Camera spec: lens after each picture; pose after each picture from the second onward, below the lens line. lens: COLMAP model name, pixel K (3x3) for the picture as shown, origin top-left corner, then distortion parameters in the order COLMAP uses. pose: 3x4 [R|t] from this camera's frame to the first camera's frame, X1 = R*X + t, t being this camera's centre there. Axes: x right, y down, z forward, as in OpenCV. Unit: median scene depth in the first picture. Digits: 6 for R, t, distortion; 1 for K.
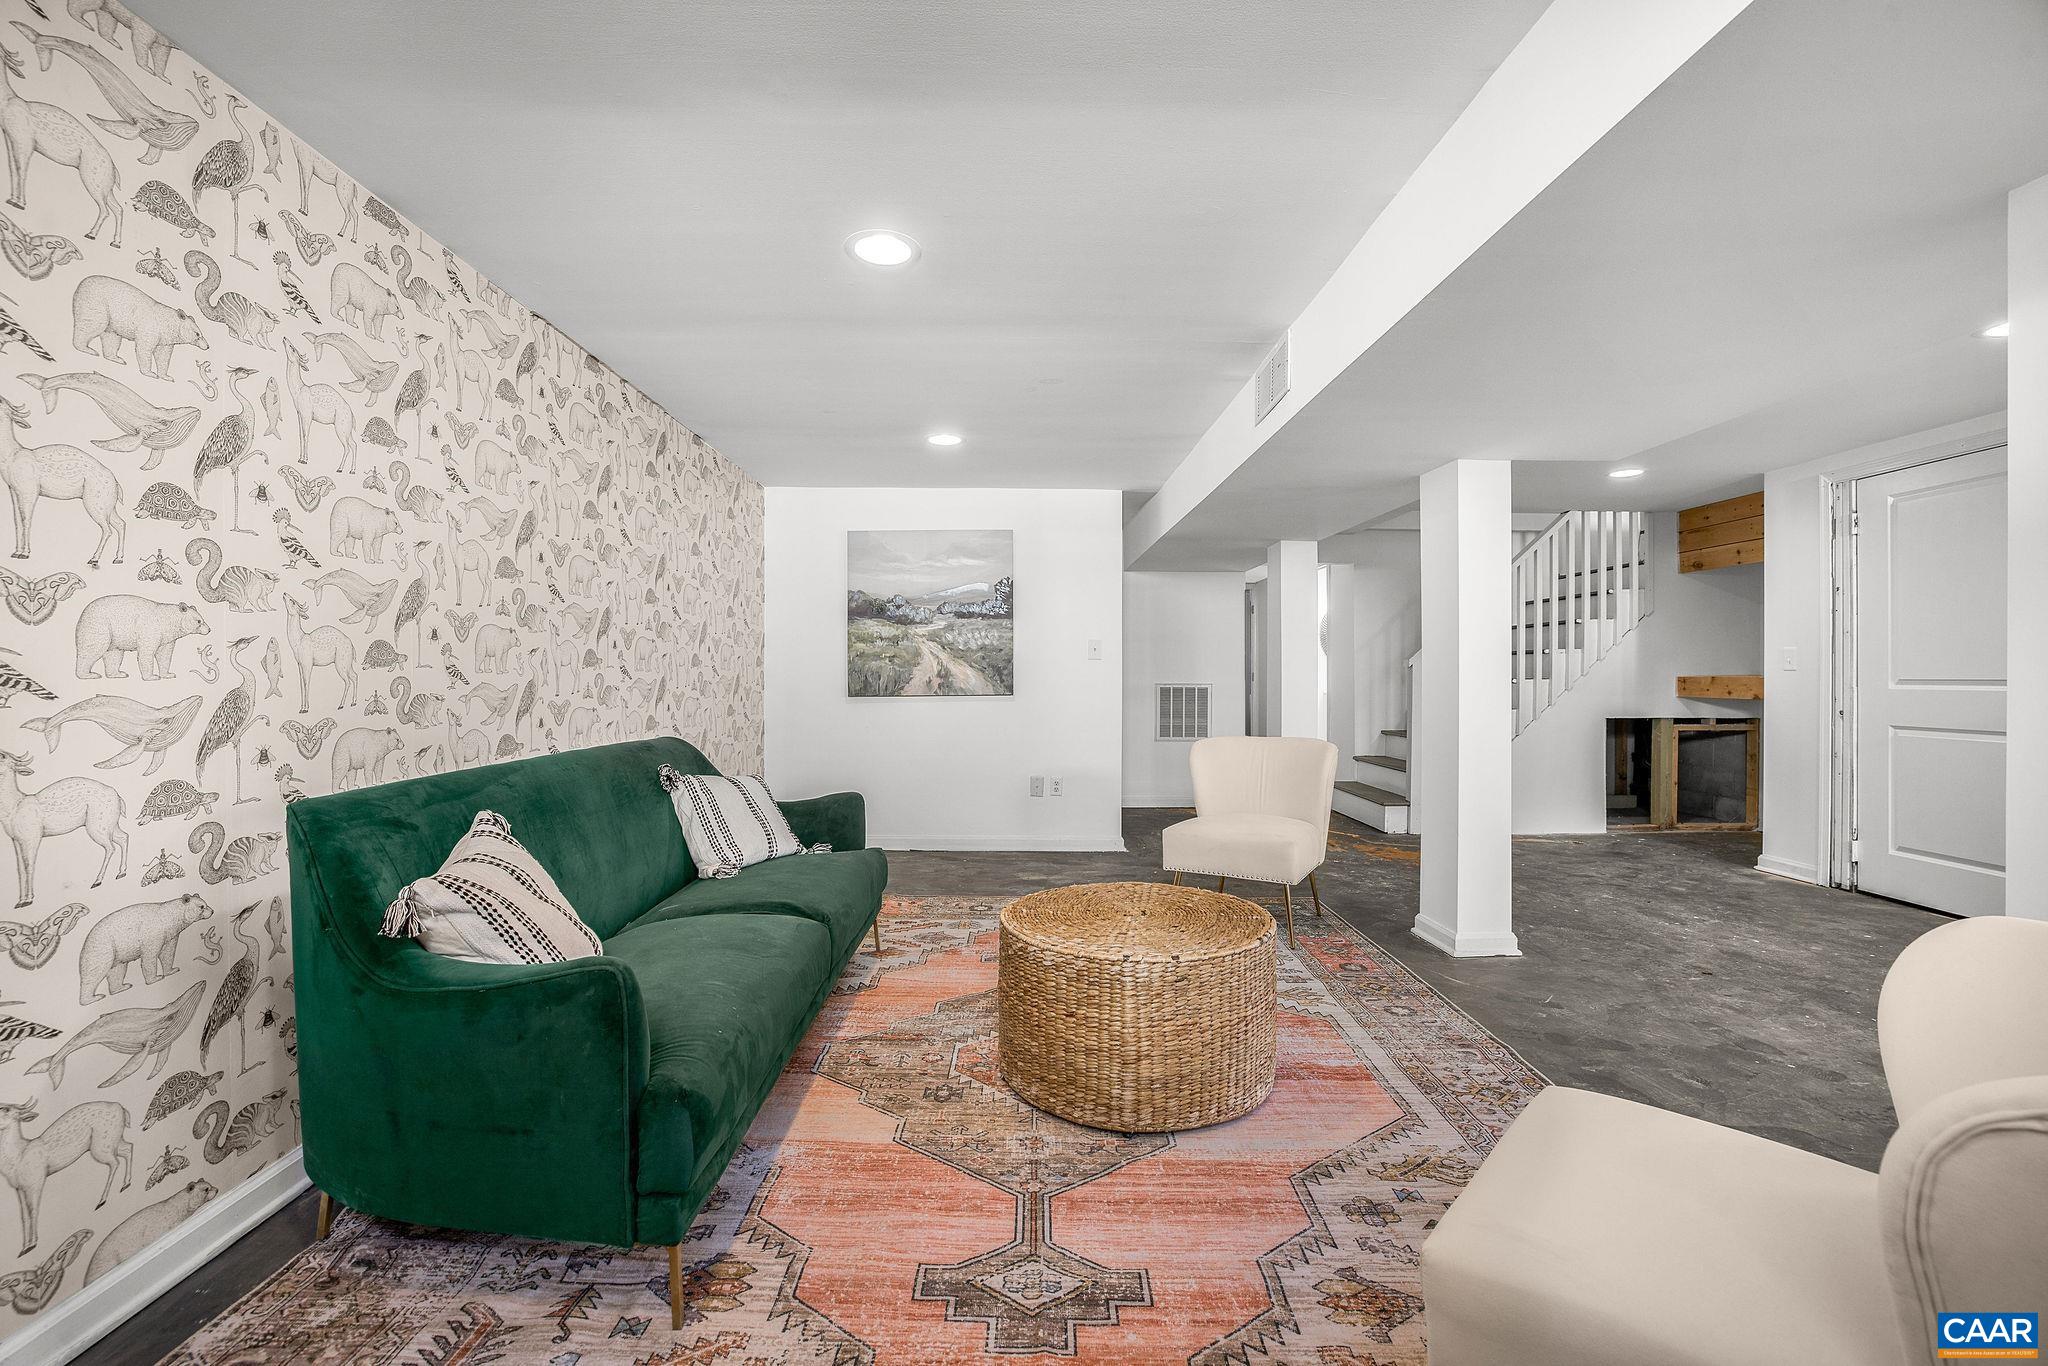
lens RADIAL K [[860.2, 0, 1026.7], [0, 860.2, 673.5], [0, 0, 1]] dist [-0.000758, 0.000091]
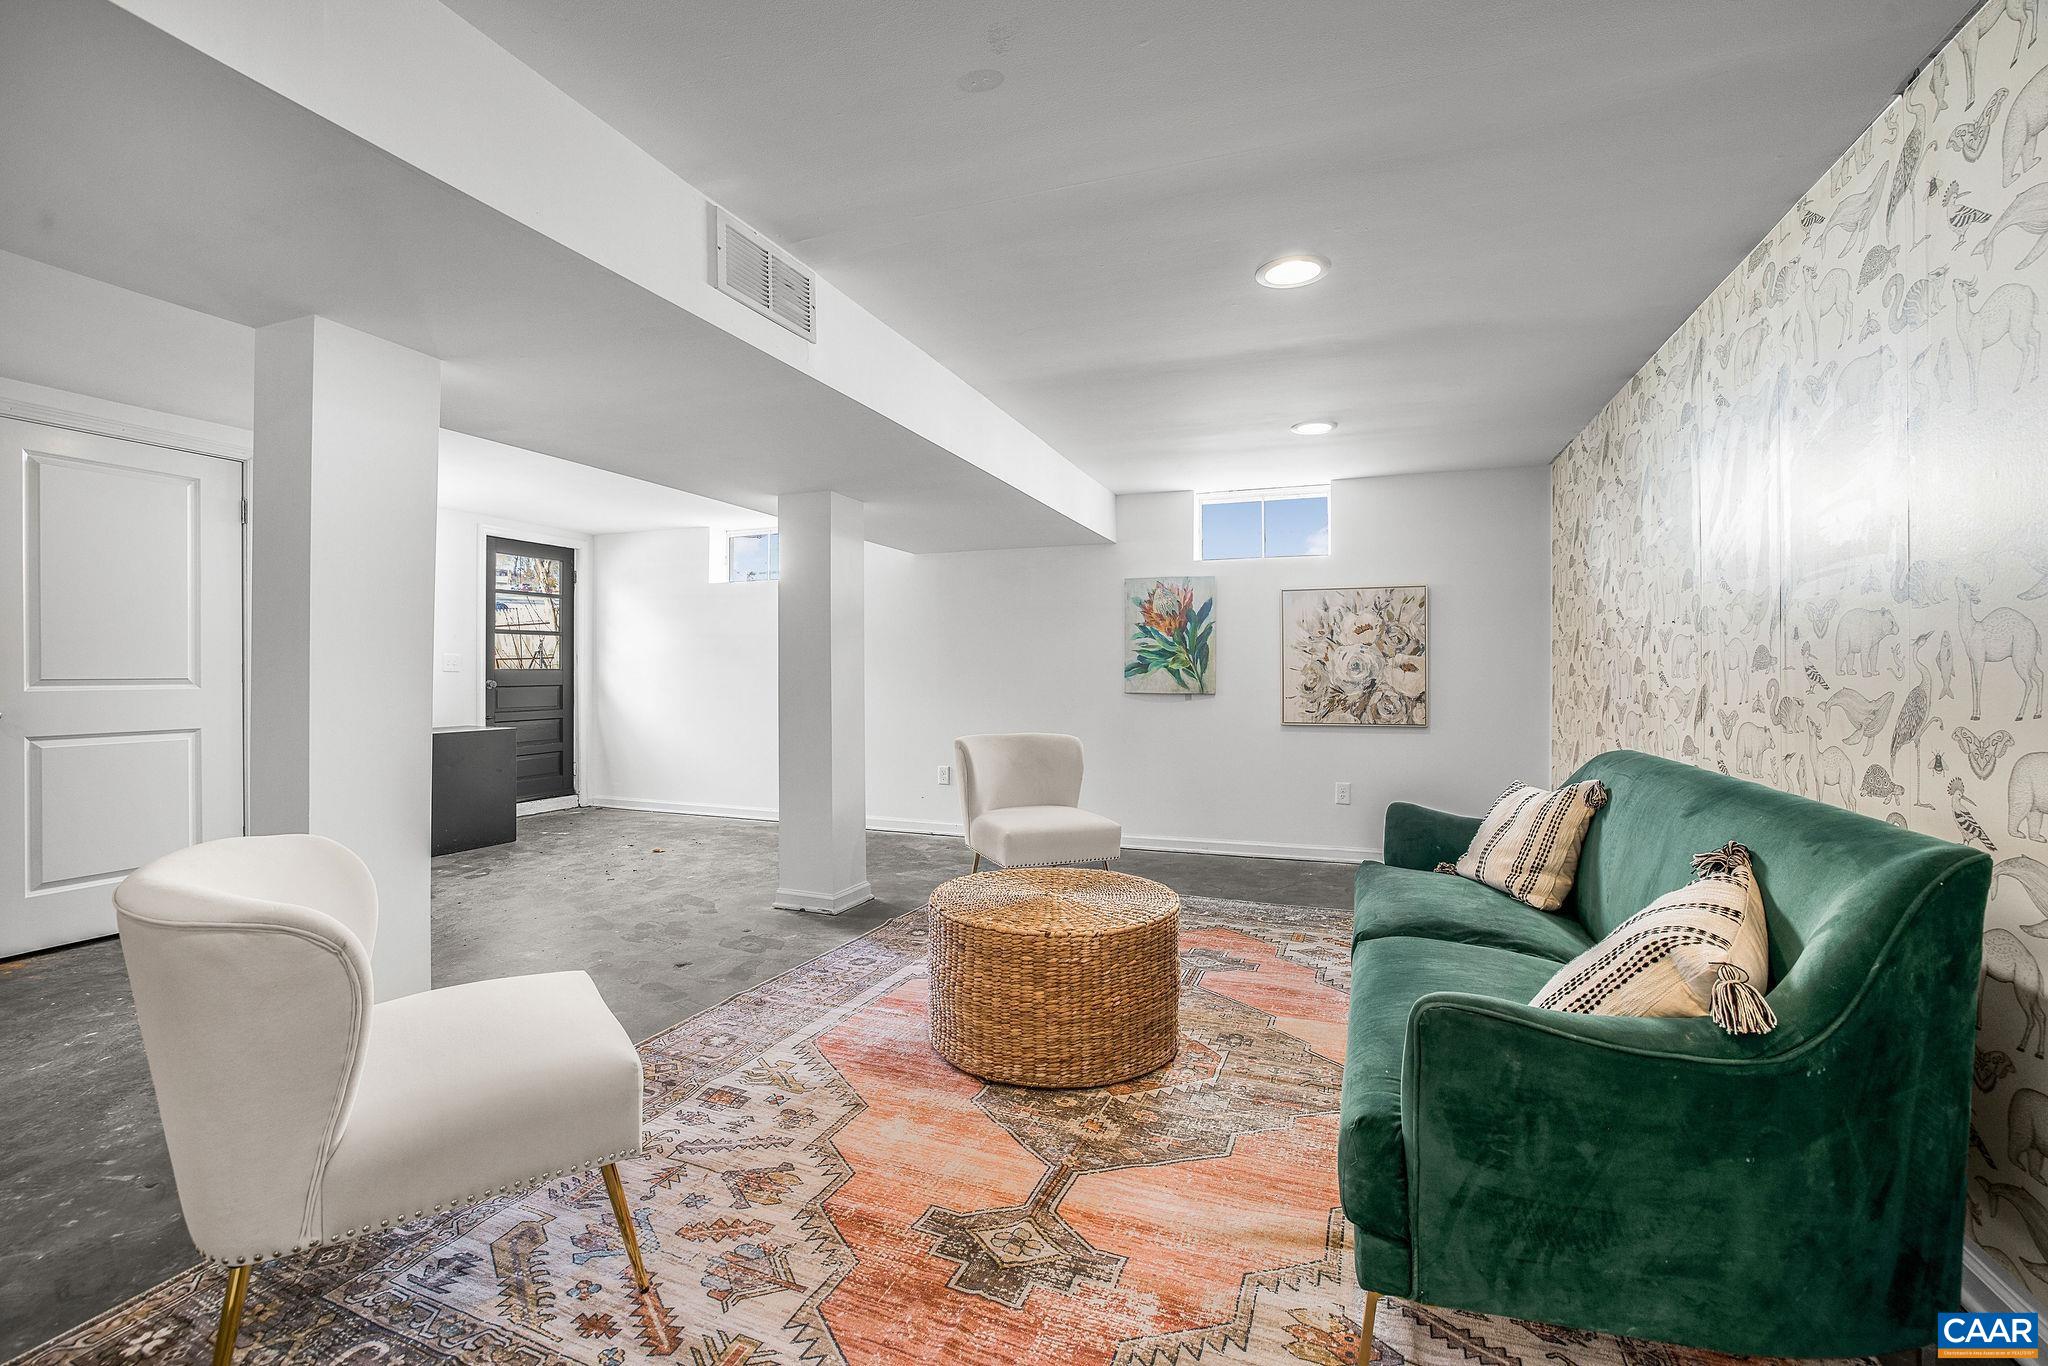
lens RADIAL K [[860.2, 0, 1026.7], [0, 860.2, 673.5], [0, 0, 1]] dist [-0.000758, 0.000091]
pose [[-0.925918, -0.002361, 0.377717, -0.236245], [-0.002394, 0.999997, 0.000382, -0.001154], [-0.377716, -0.000551, -0.925921, 1.885070]]
